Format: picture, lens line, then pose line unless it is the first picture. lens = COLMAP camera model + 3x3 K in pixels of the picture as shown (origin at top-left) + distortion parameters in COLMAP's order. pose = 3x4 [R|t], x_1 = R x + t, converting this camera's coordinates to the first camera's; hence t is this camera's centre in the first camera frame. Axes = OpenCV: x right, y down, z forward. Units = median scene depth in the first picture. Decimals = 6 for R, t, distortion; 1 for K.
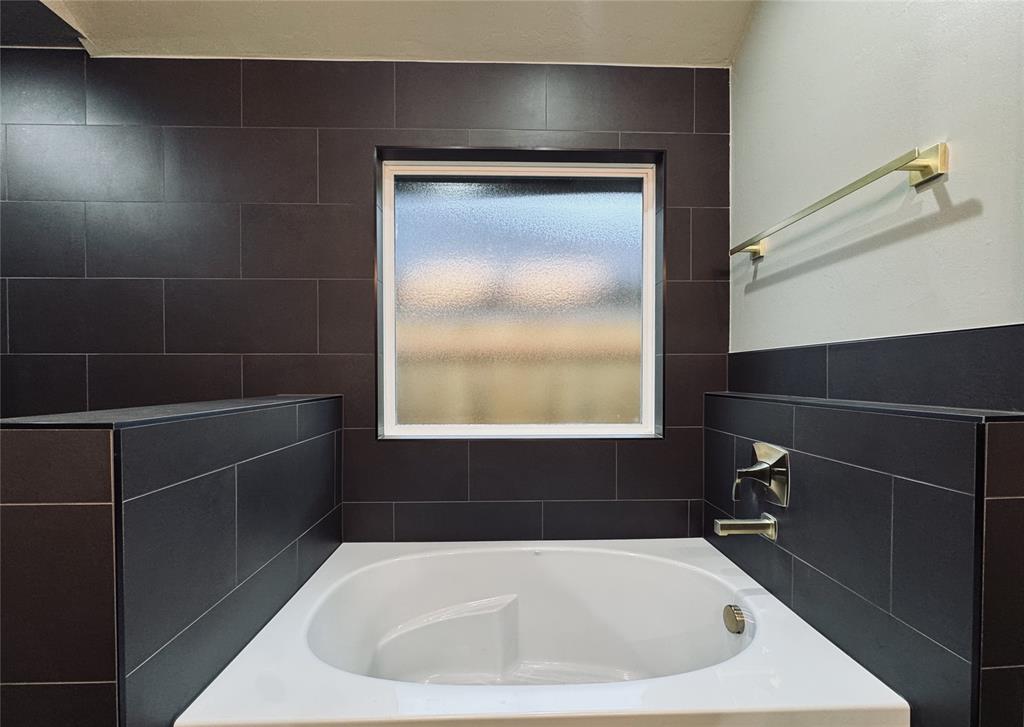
lens RADIAL K [[423.0, 0, 508.0], [0, 423.0, 381.3], [0, 0, 1]] dist [0.003079, 0.000533]
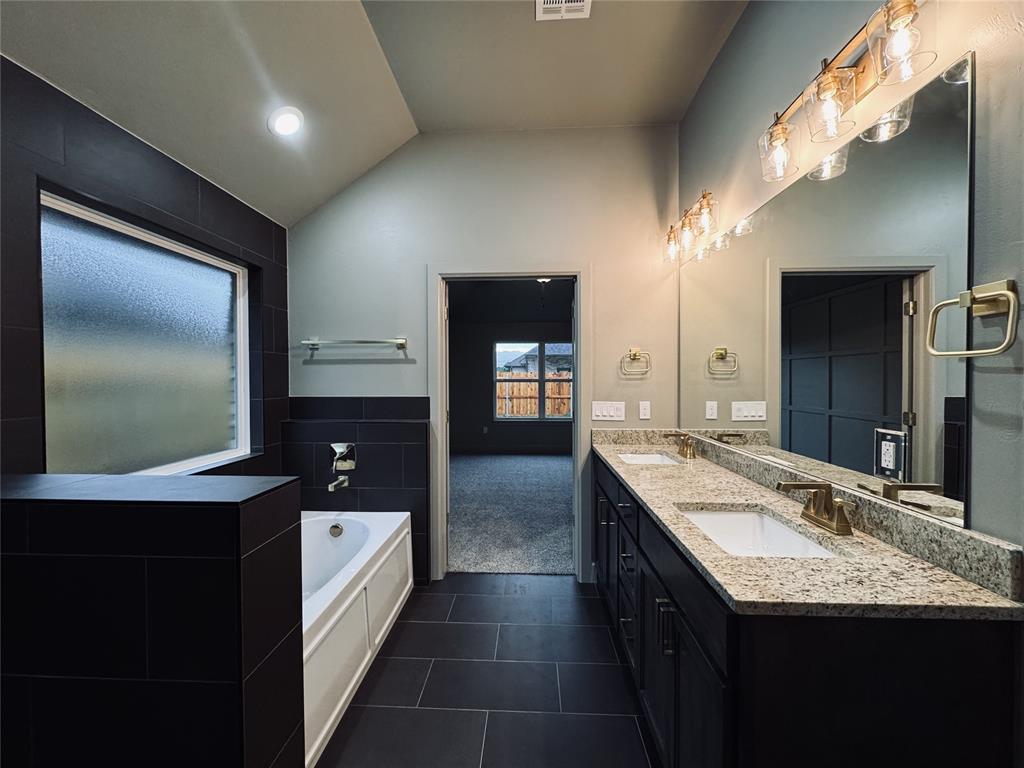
lens RADIAL K [[409.4, 0, 510.1], [0, 409.4, 381.7], [0, 0, 1]] dist [0.000386, -0.000414]
pose [[0.073660, -0.005357, 0.997269, -1.144599], [0.015861, 0.999865, 0.004199, -0.131299], [-0.997157, 0.015508, 0.073735, -0.004229]]
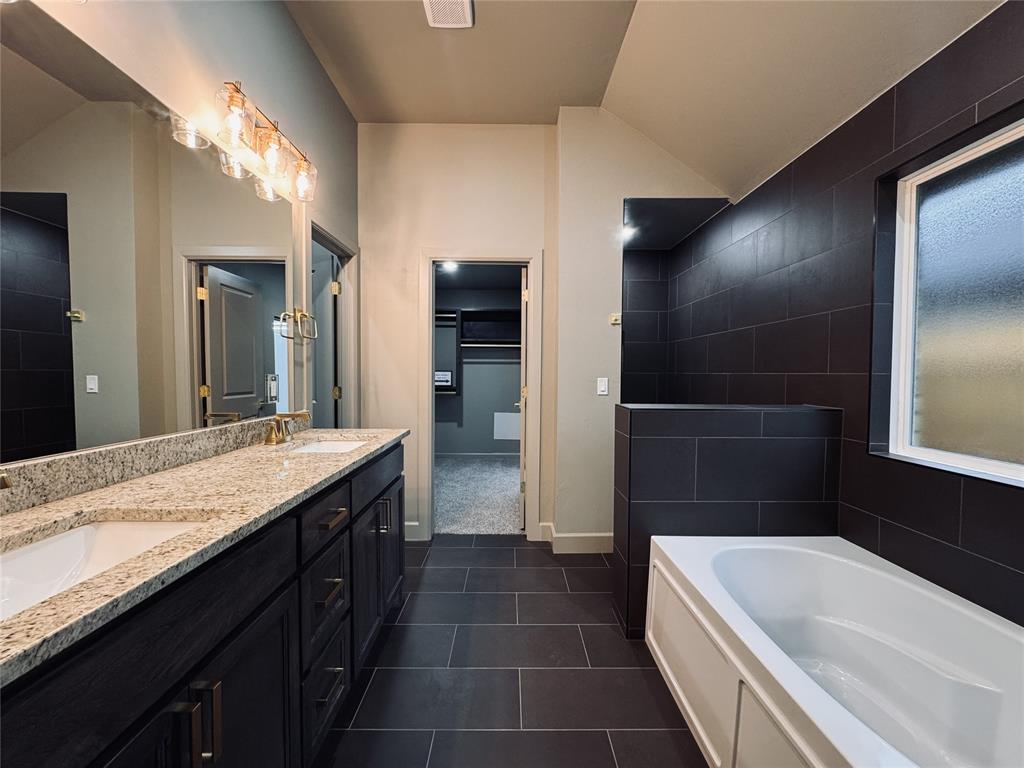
lens RADIAL K [[409.4, 0, 511.7], [0, 409.4, 385.9], [0, 0, 1]] dist [0.000386, -0.000414]
pose [[-0.019481, 0.035131, -0.999193, 0.751717], [-0.018685, 0.999195, 0.035495, -0.054256], [0.999636, 0.019362, -0.018809, 0.118869]]
